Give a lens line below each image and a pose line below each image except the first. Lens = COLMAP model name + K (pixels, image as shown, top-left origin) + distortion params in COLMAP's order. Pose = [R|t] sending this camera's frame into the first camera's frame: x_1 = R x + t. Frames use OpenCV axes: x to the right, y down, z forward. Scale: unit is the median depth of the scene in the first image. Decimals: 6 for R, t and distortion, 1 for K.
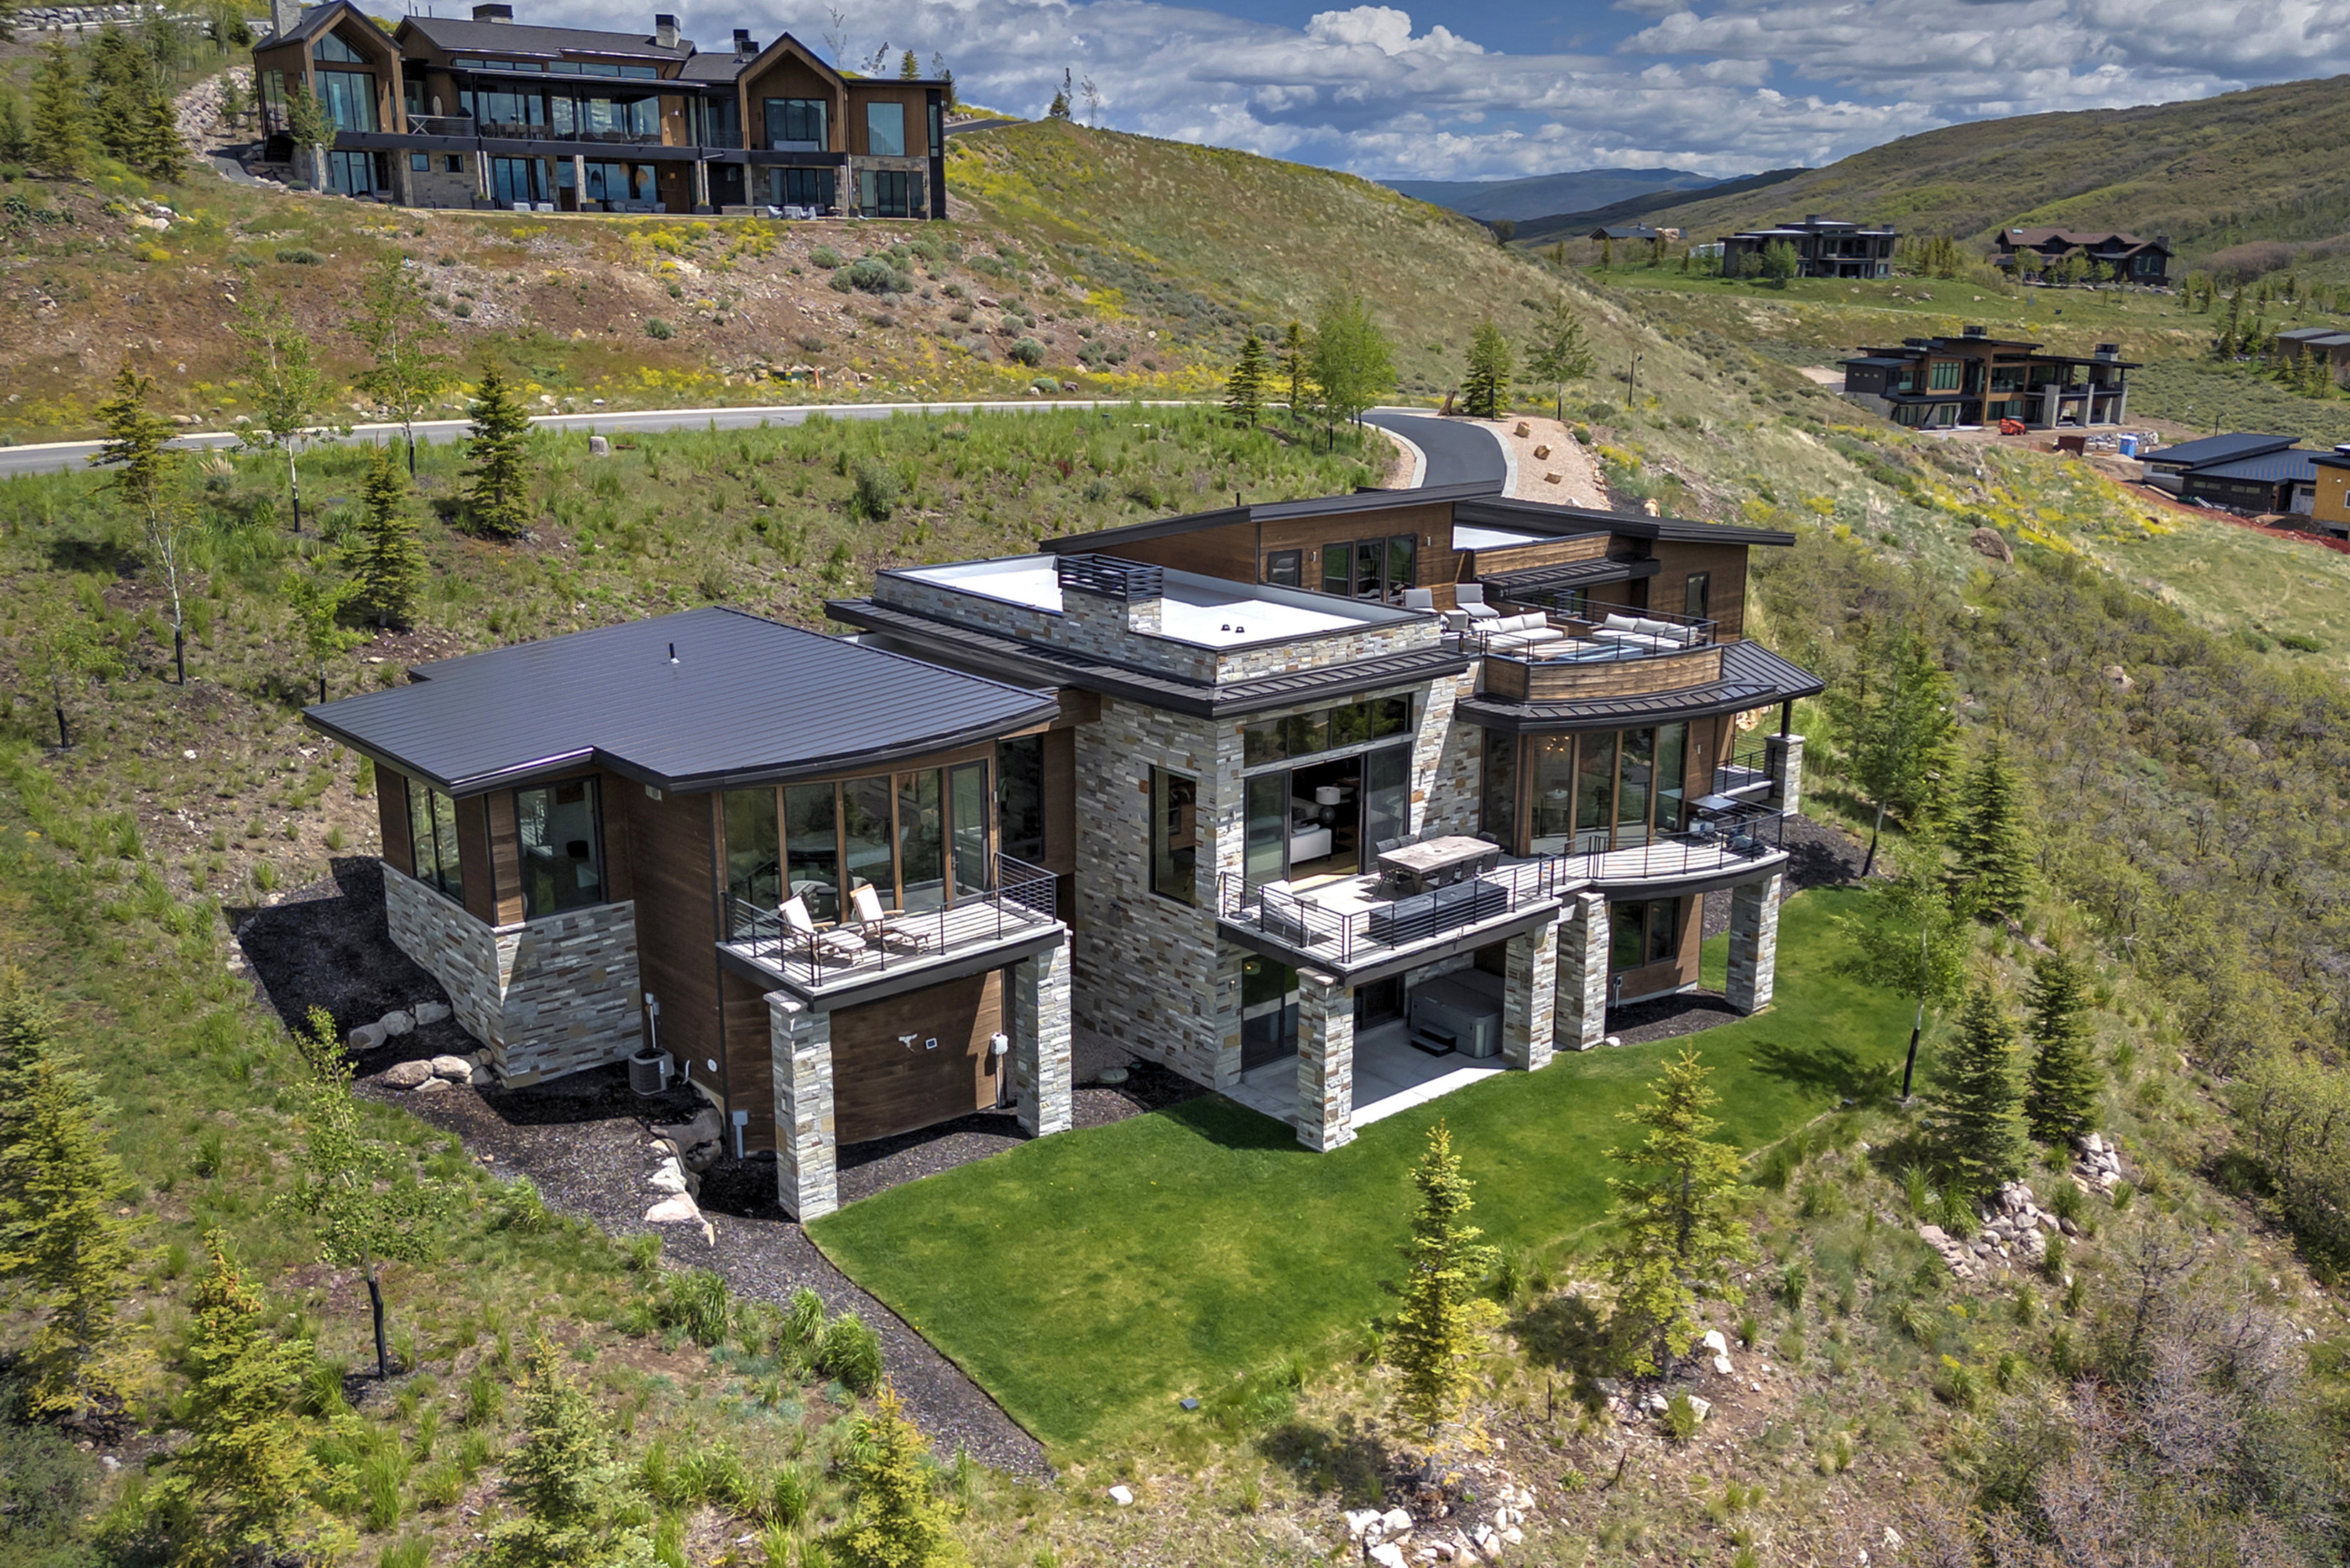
lens RADIAL K [[2159.6, 0, 1233.9], [0, 2159.6, 780.0], [0, 0, 1]] dist [0.130167, -0.295849]
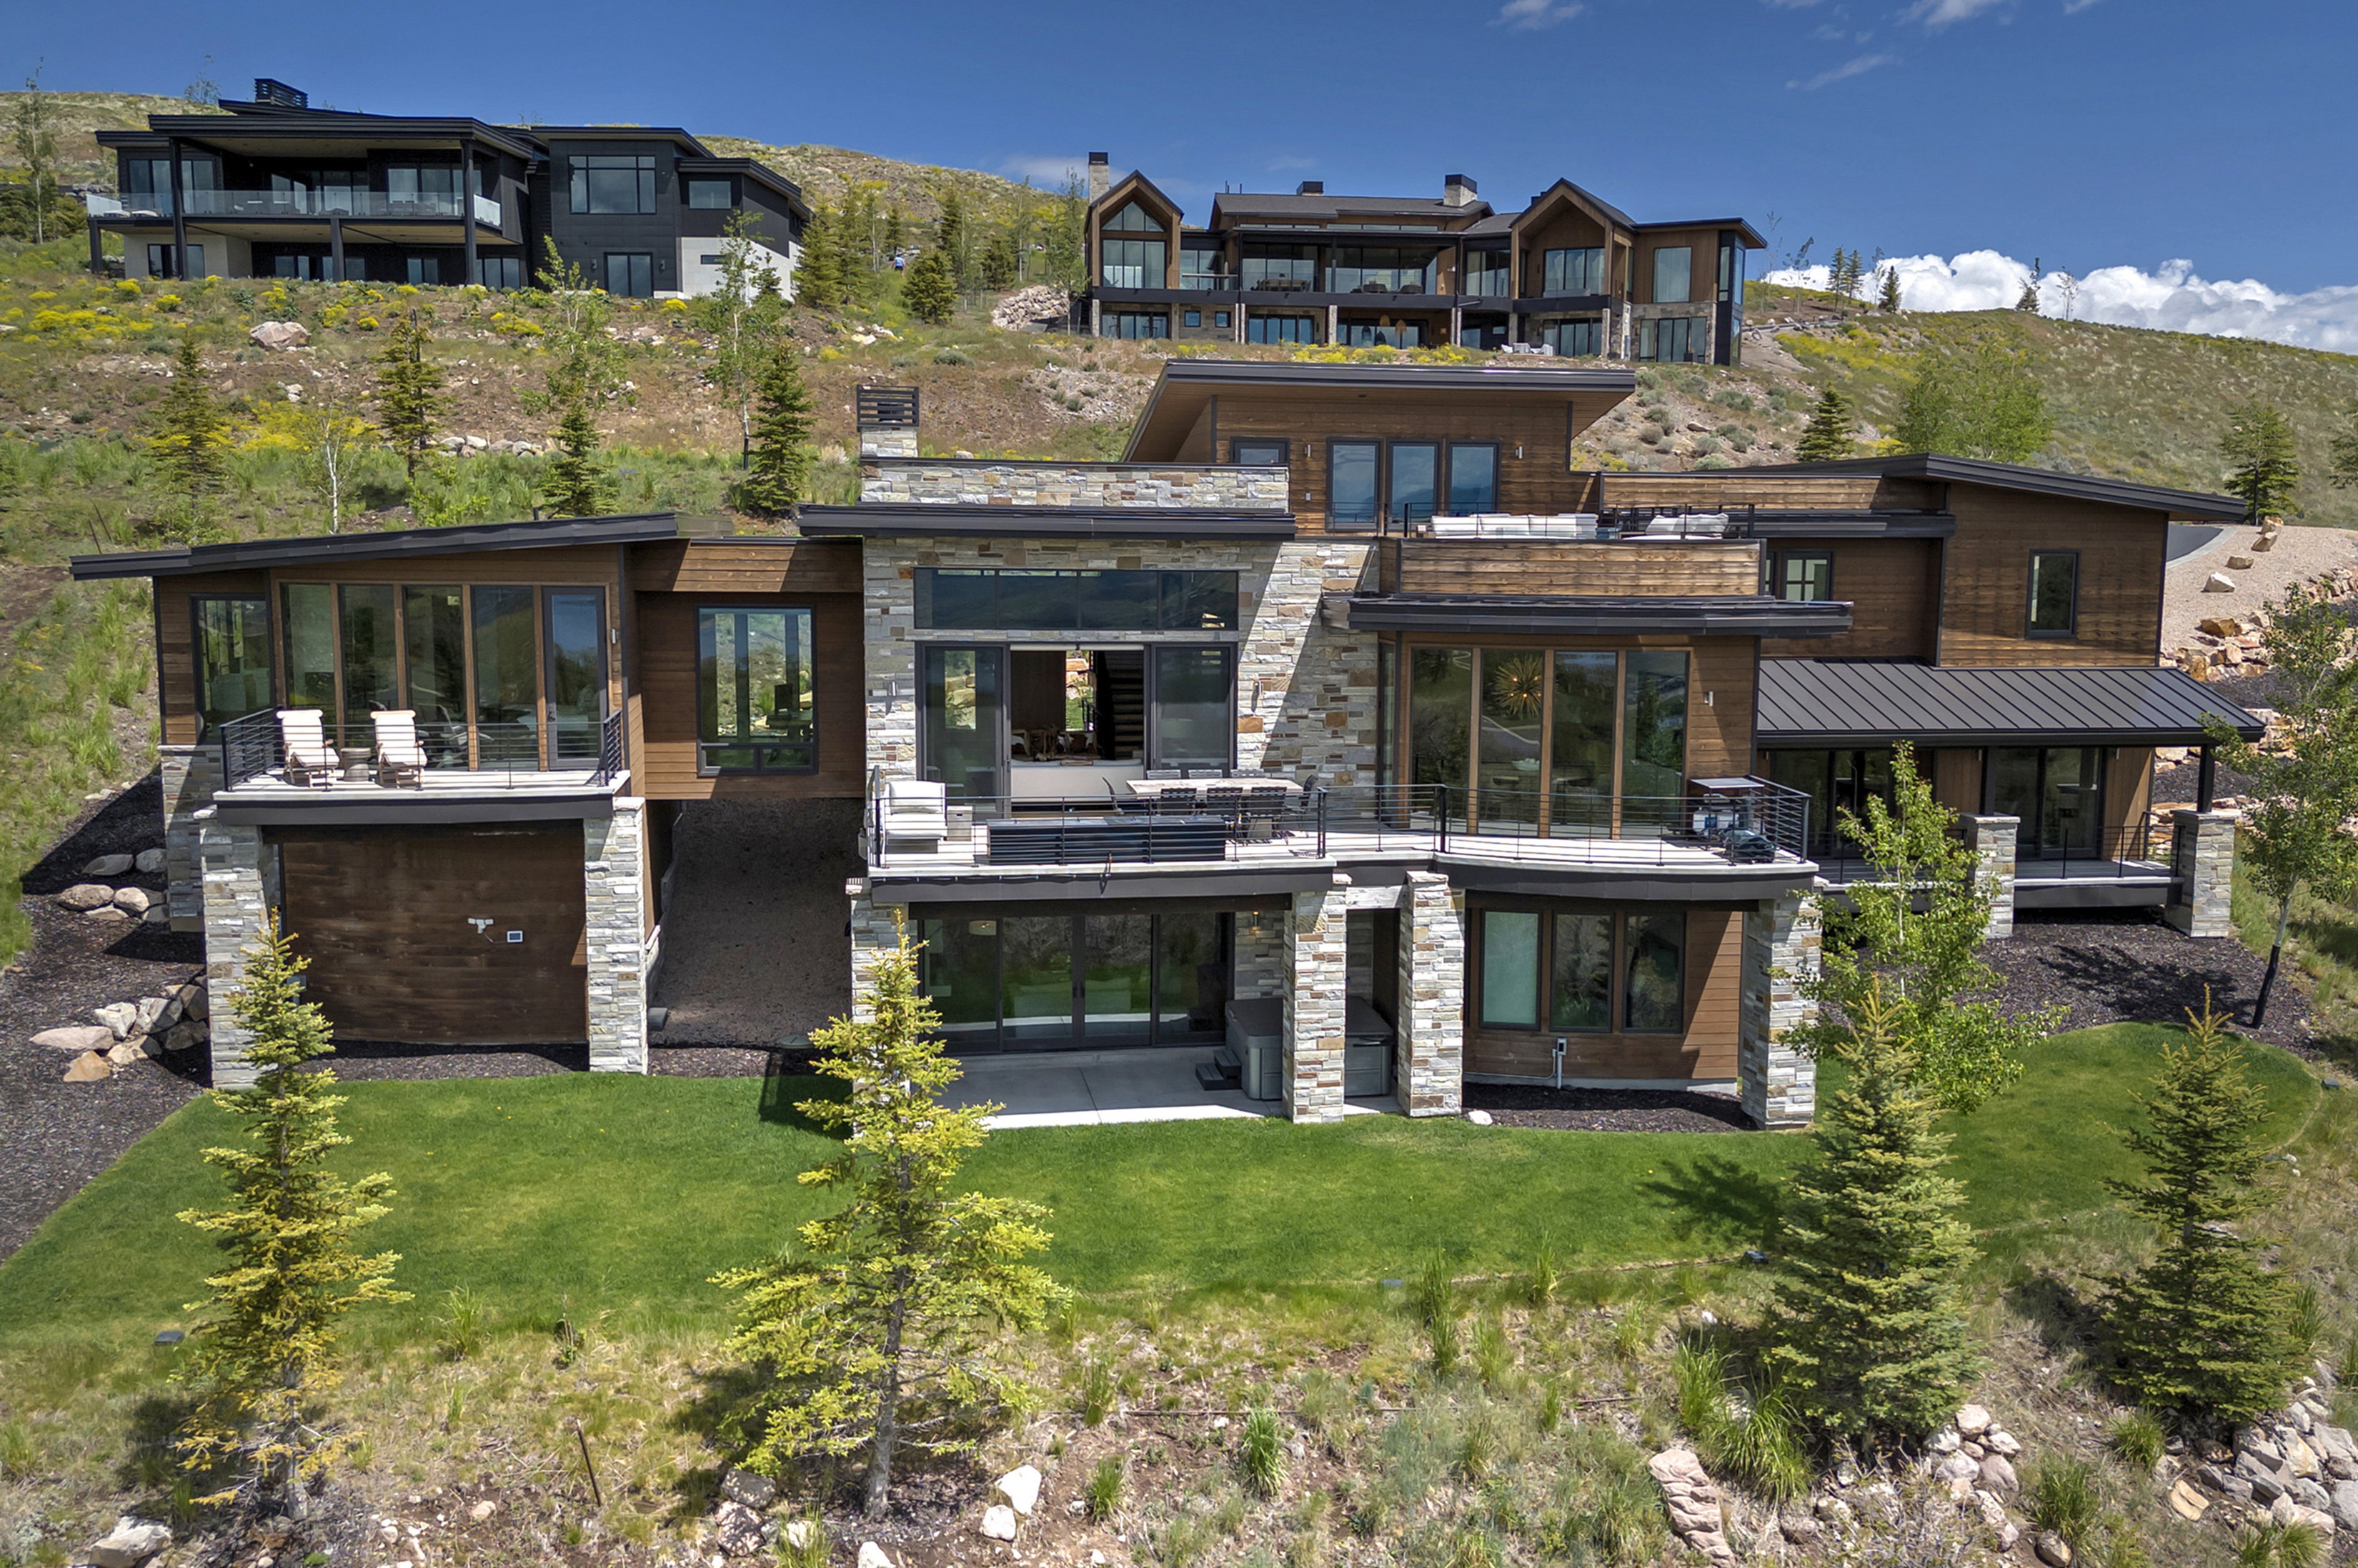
lens RADIAL K [[2098.7, 0, 1179.0], [0, 2098.7, 784.0], [0, 0, 1]] dist [0.097154, -0.132916]
pose [[0.840675, 0.064572, -0.537676, 0.446597], [-0.138602, 0.985451, -0.098362, 0.099953], [0.523502, 0.157213, 0.837394, 0.423449]]
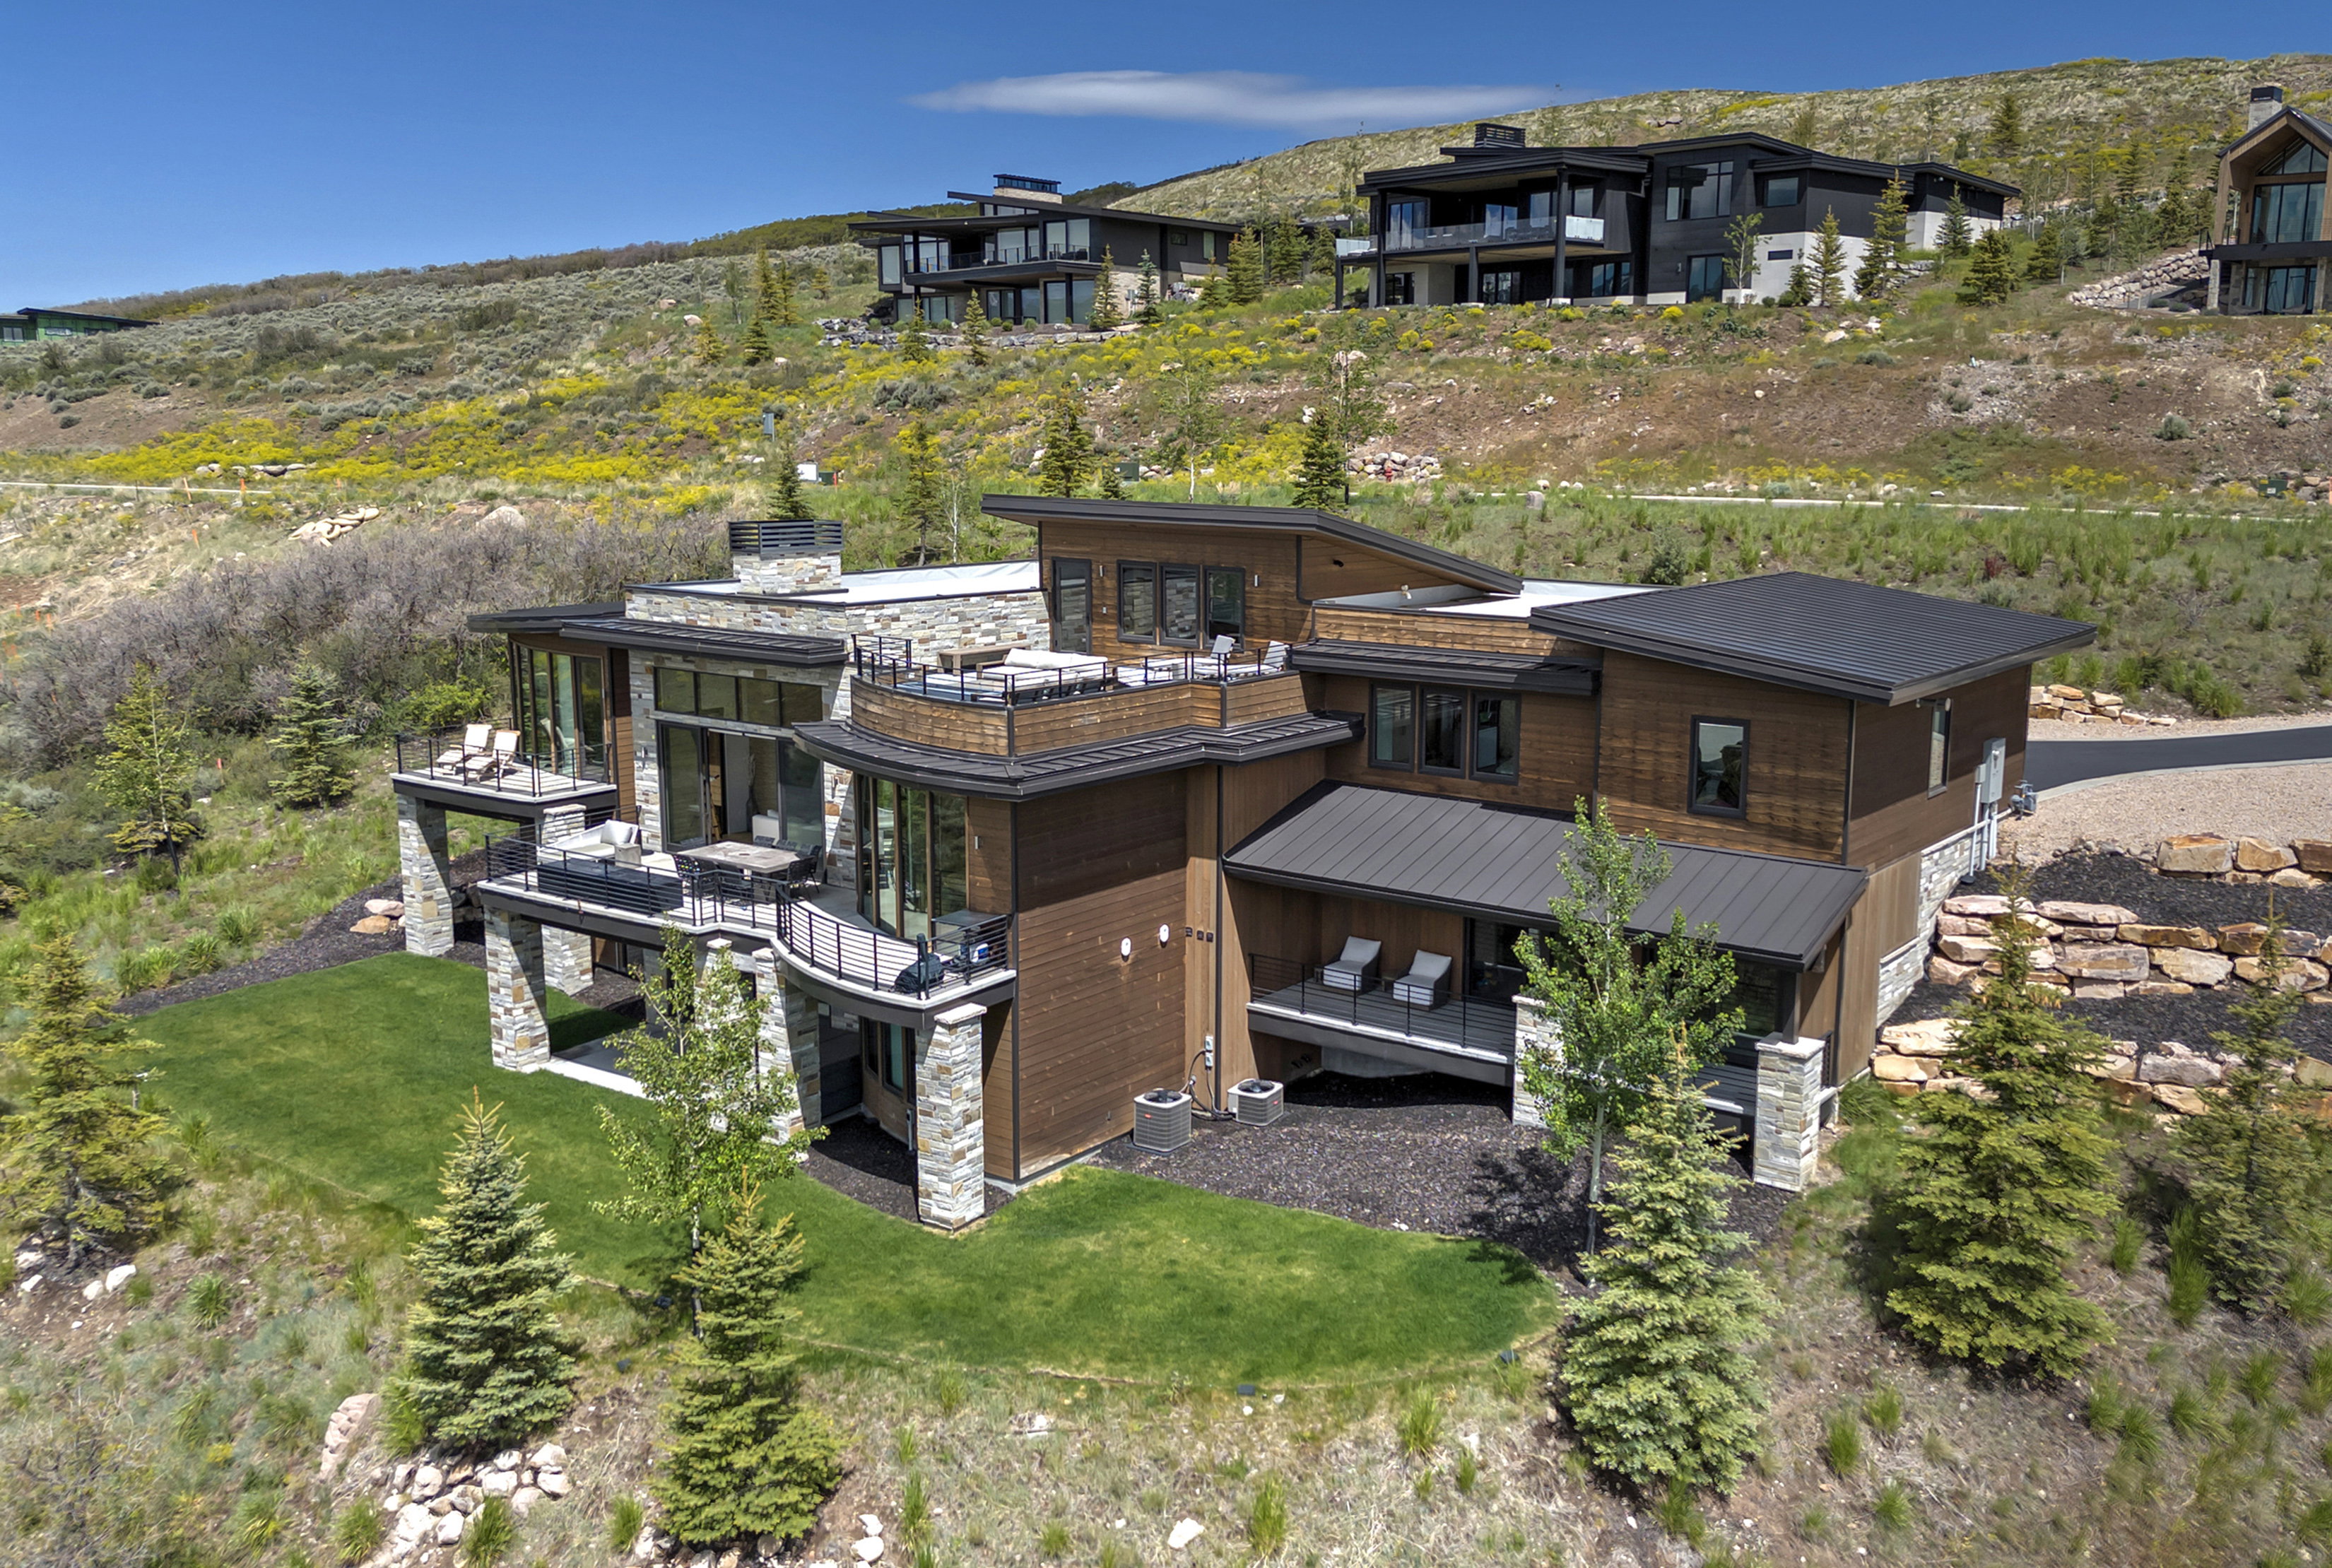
lens RADIAL K [[2056.3, 0, 1221.6], [0, 2056.3, 780.2], [0, 0, 1]] dist [0.071384, -0.000063]
pose [[0.205325, 0.160444, -0.965453, 0.949204], [-0.251731, 0.961939, 0.106324, -0.136454], [0.945766, 0.221204, 0.237899, 0.968670]]
